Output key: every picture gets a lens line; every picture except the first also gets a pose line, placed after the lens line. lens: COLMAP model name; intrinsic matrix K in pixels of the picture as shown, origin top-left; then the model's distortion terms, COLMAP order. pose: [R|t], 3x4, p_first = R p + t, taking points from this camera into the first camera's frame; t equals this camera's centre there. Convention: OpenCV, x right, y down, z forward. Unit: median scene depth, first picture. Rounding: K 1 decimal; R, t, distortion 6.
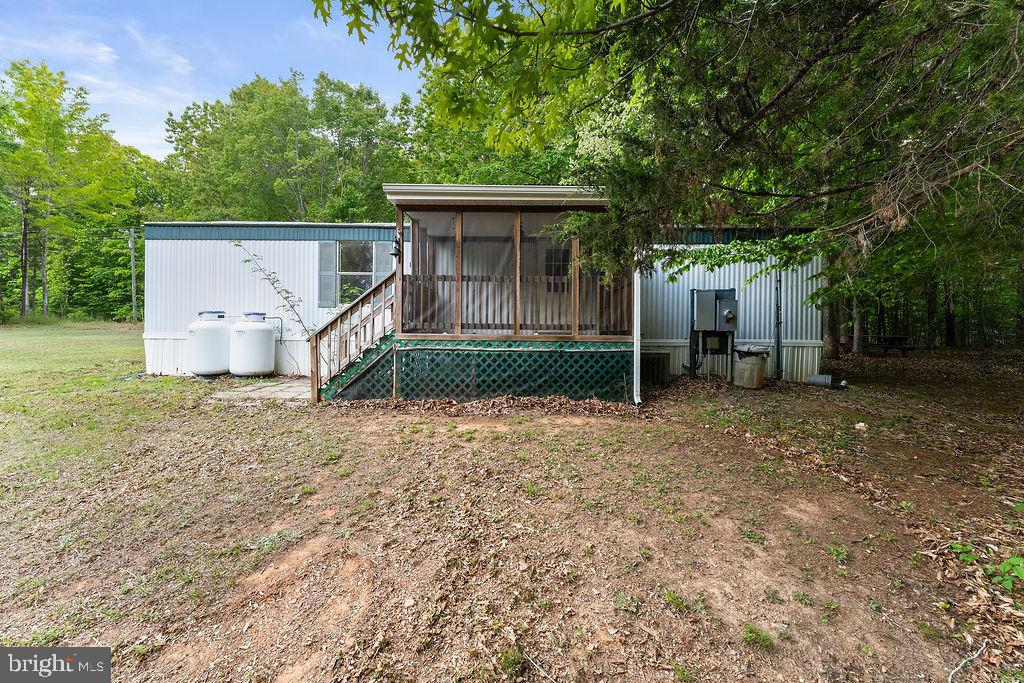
lens RADIAL K [[408.1, 0, 517.7], [0, 408.1, 336.5], [0, 0, 1]] dist [0.000900, 0.000813]
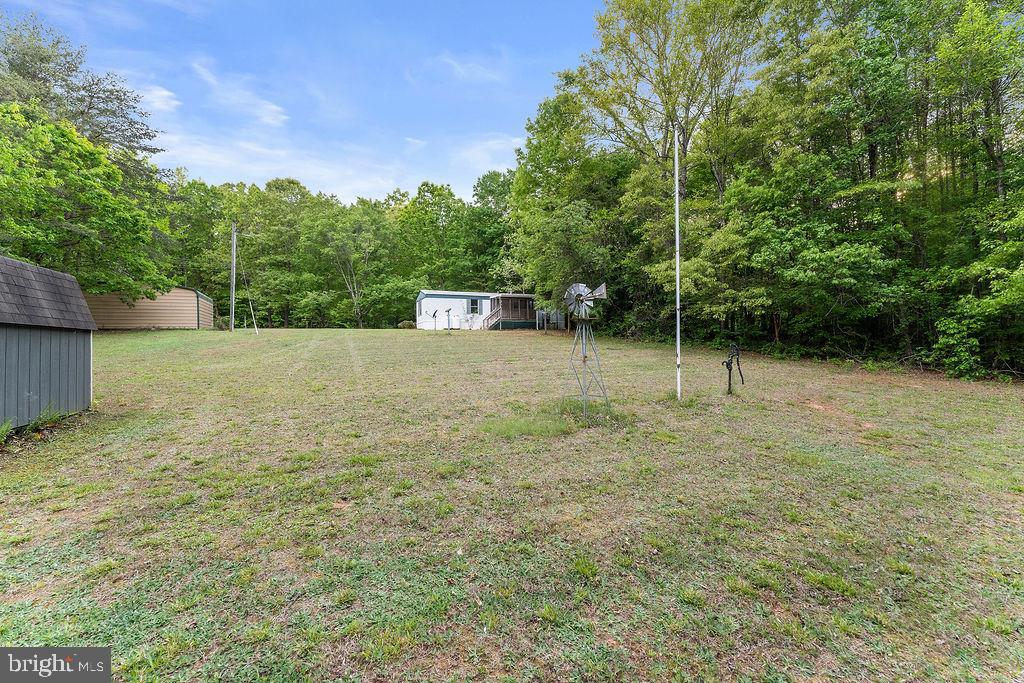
lens RADIAL K [[408.1, 0, 509.8], [0, 408.1, 340.5], [0, 0, 1]] dist [0.000900, 0.000813]
pose [[0.907099, -0.017984, 0.420533, -2.044750], [0.026921, 0.999520, -0.015326, 0.309720], [-0.420056, 0.025224, 0.907148, -3.356104]]
